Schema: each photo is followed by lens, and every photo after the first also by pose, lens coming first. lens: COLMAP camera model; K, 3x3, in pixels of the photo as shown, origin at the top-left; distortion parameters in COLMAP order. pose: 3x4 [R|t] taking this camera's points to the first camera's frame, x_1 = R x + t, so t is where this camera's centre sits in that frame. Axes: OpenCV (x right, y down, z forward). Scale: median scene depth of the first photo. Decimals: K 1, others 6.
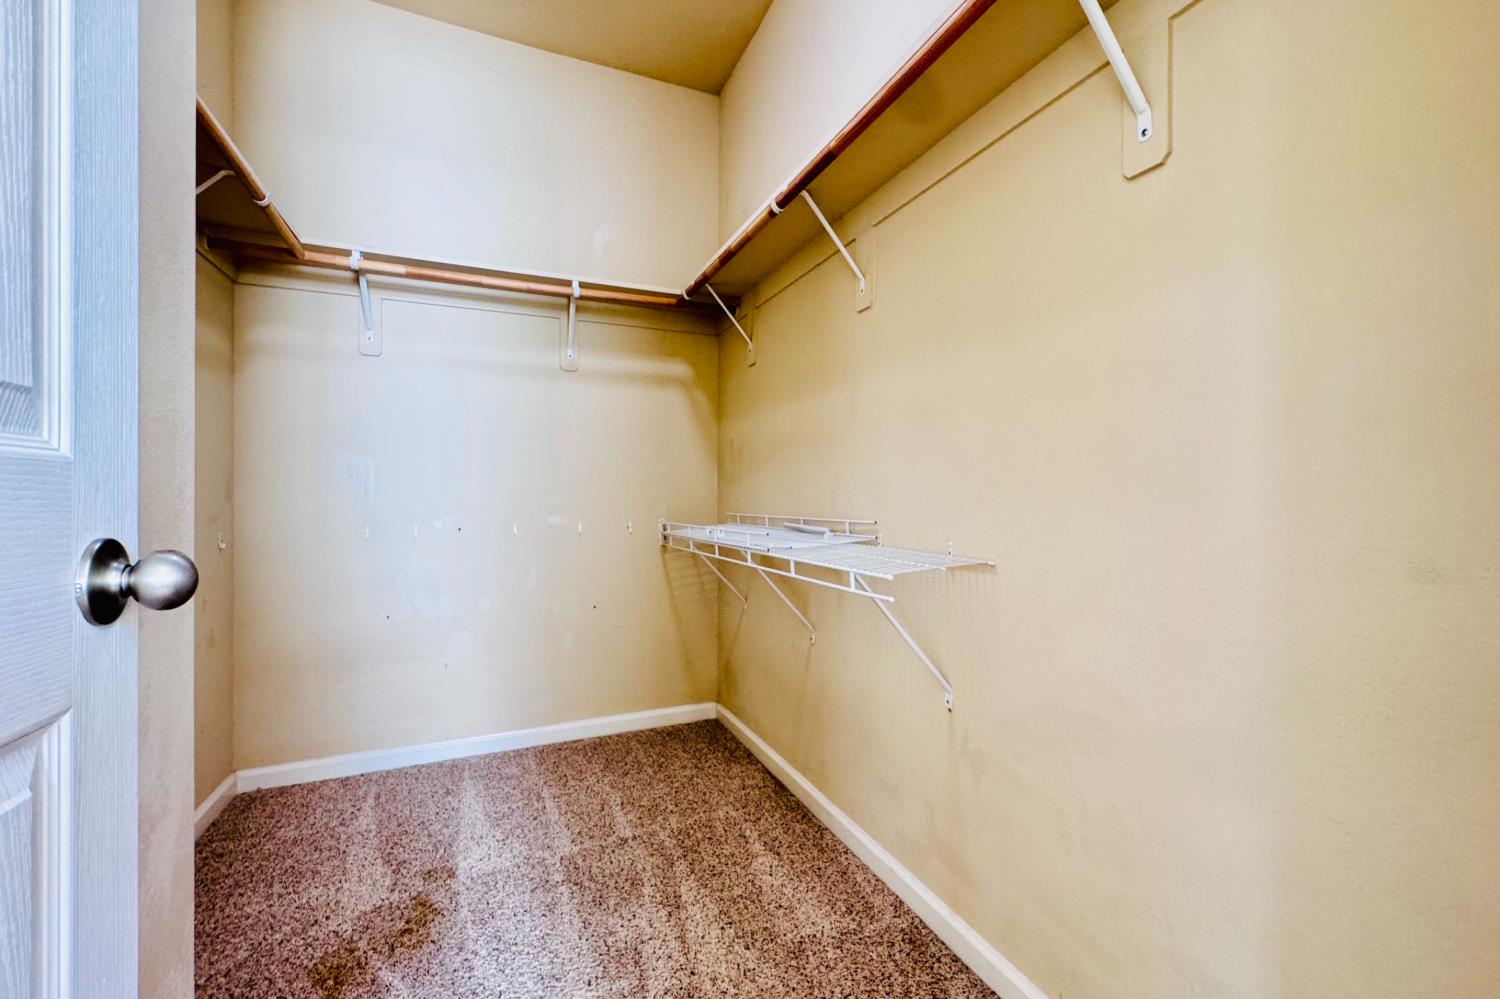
lens RADIAL K [[604.5, 0, 759.2], [0, 604.5, 497.5], [0, 0, 1]] dist [-0.006720, 0.000434]
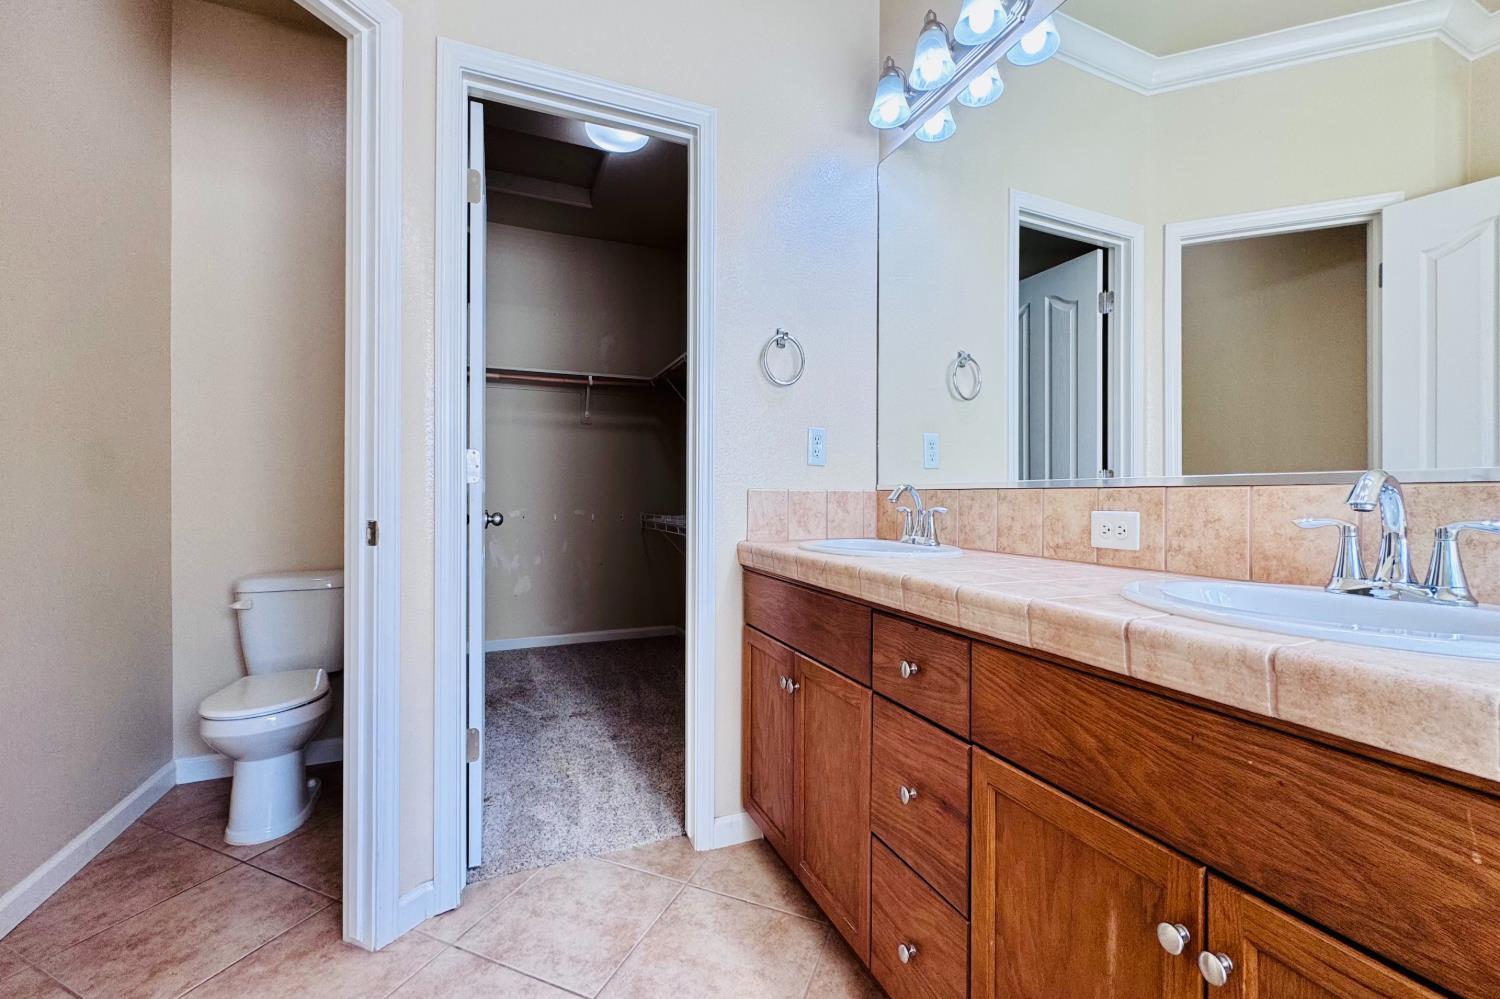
lens RADIAL K [[604.5, 0, 759.2], [0, 604.5, 497.5], [0, 0, 1]] dist [-0.006720, 0.000434]
pose [[0.999885, 0.000235, -0.015187, 0.216630], [-0.000274, 0.999997, -0.002597, -0.000226], [0.015186, 0.002601, 0.999881, -0.756839]]
